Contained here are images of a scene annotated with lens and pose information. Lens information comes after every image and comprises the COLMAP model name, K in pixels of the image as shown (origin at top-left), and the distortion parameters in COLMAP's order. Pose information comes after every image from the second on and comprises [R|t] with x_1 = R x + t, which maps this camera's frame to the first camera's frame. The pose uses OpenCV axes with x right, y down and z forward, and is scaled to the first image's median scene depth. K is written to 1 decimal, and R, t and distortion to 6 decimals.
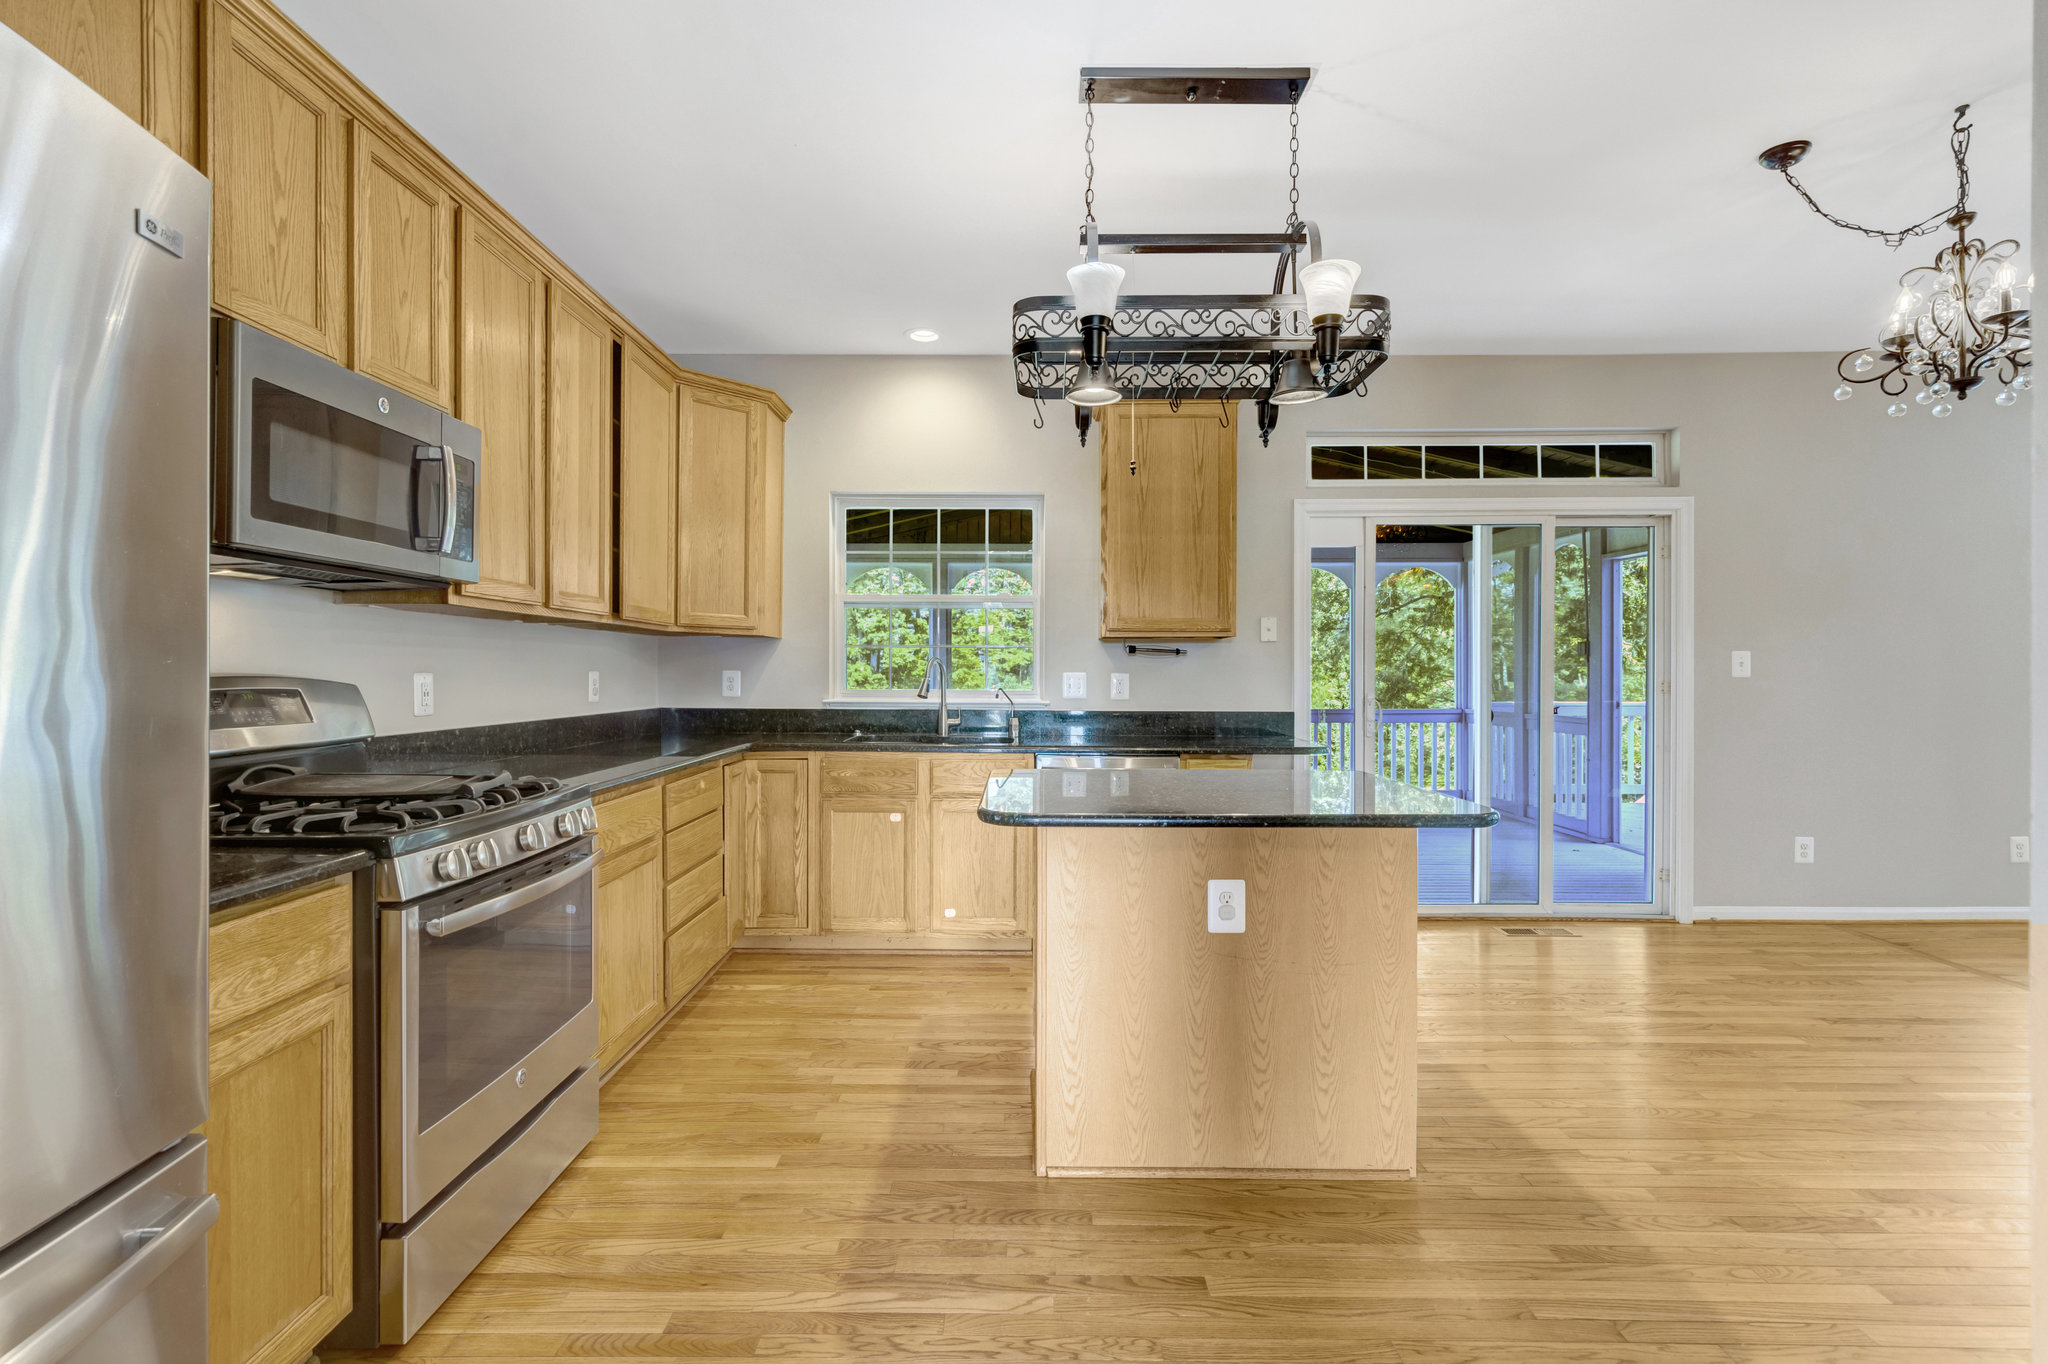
lens RADIAL K [[936.6, 0, 1024.0], [0, 936.6, 682.0], [0, 0, 1]] dist [-0.000058, 0.000116]
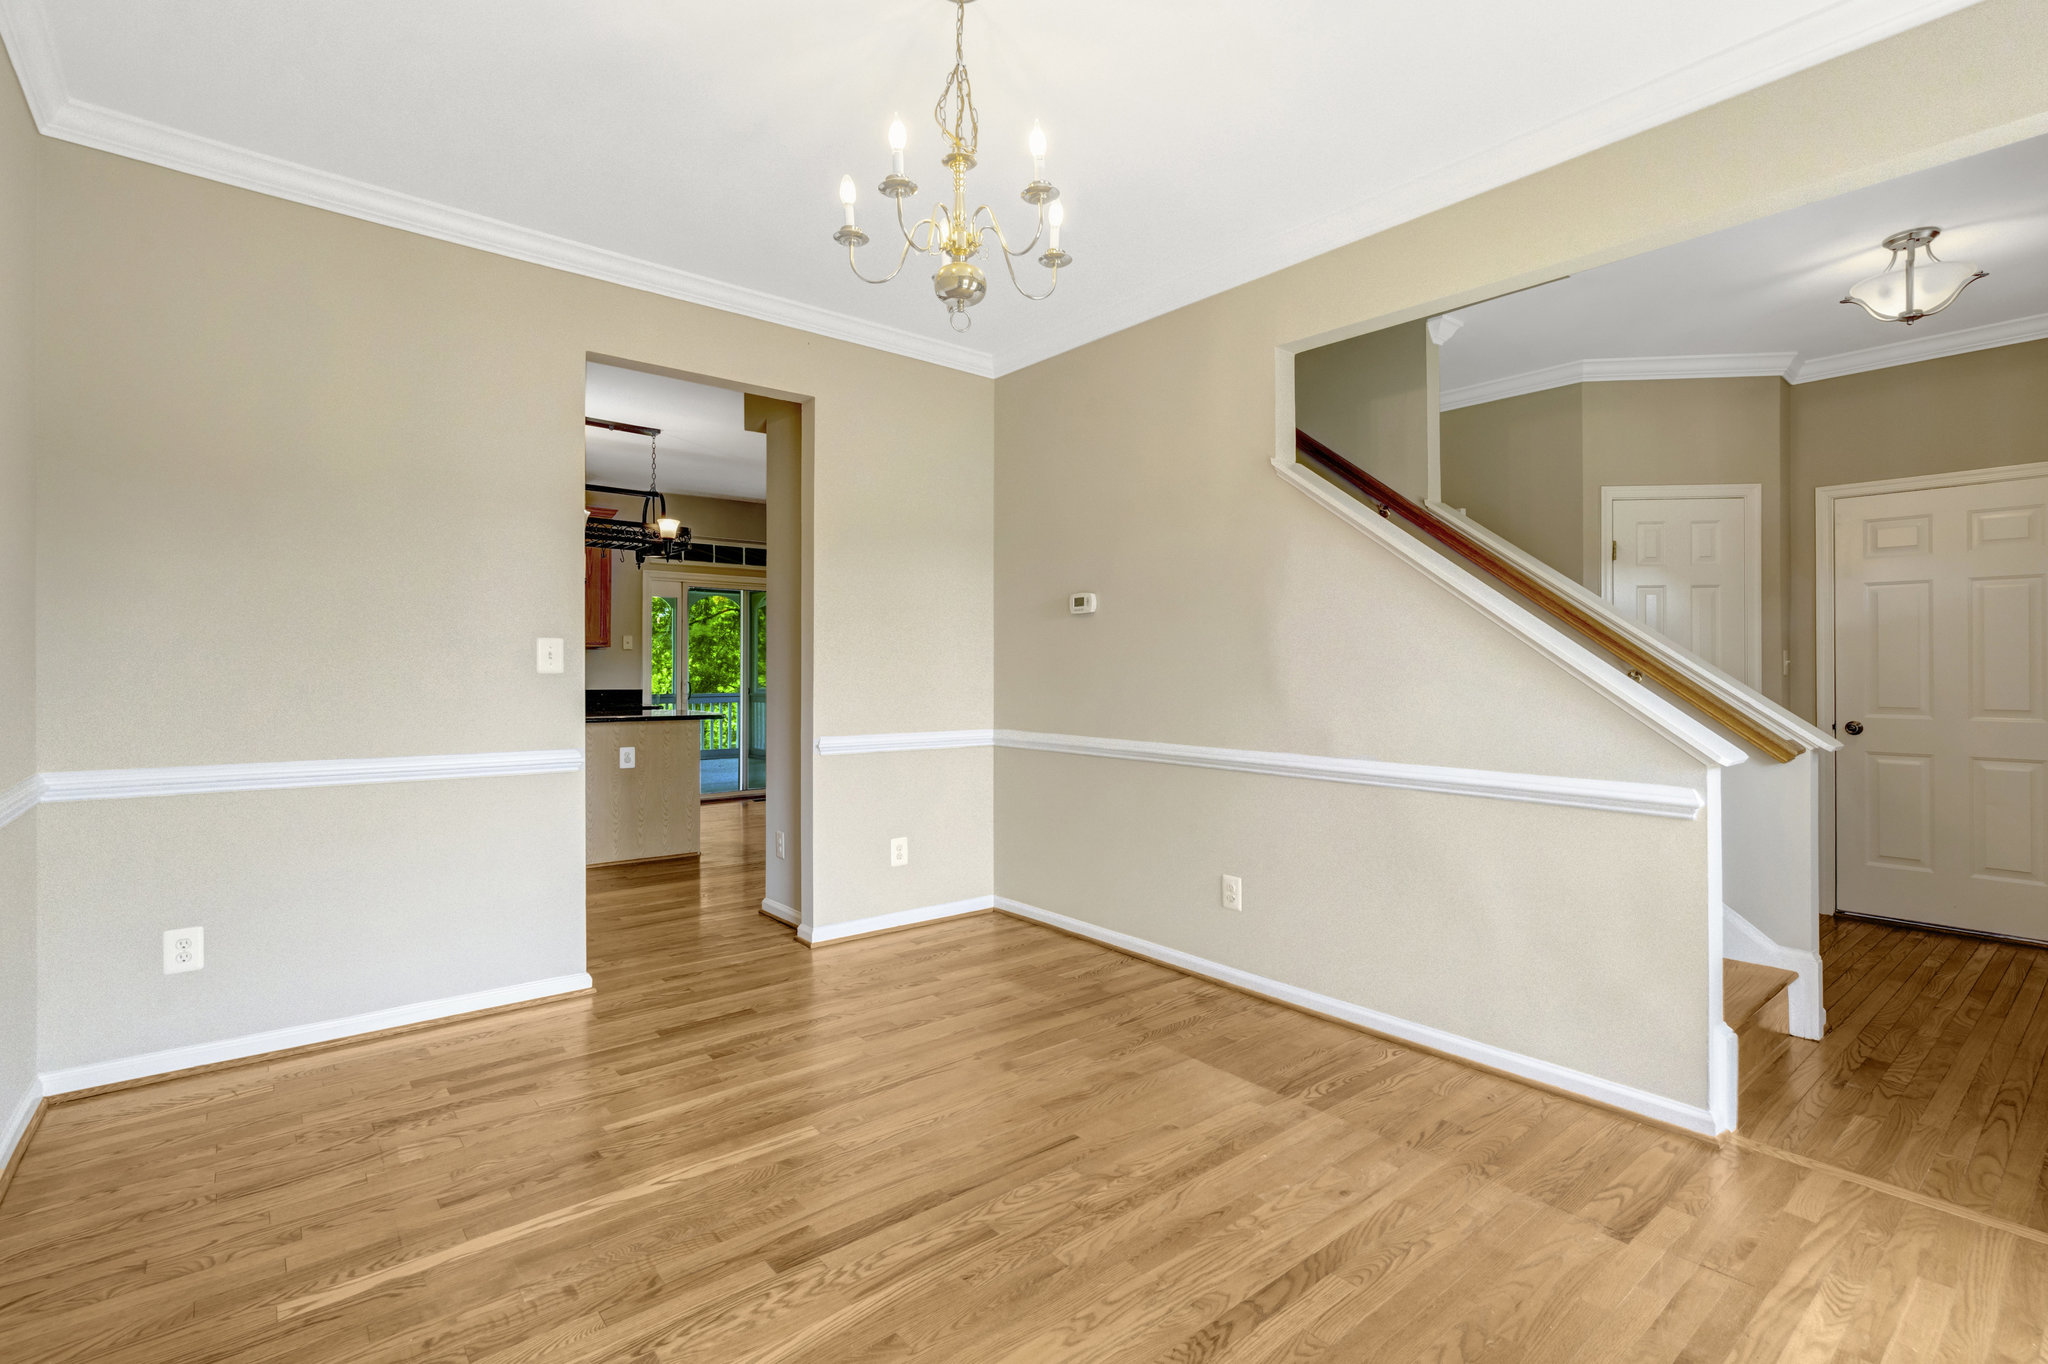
lens RADIAL K [[942.5, 0, 1018.8], [0, 942.5, 657.8], [0, 0, 1]] dist [0.000970, 0.000789]
pose [[0.770979, 0.008430, 0.636805, -0.294690], [0.005894, 0.999775, -0.020370, 0.012652], [-0.636834, 0.019458, 0.770756, -0.817884]]
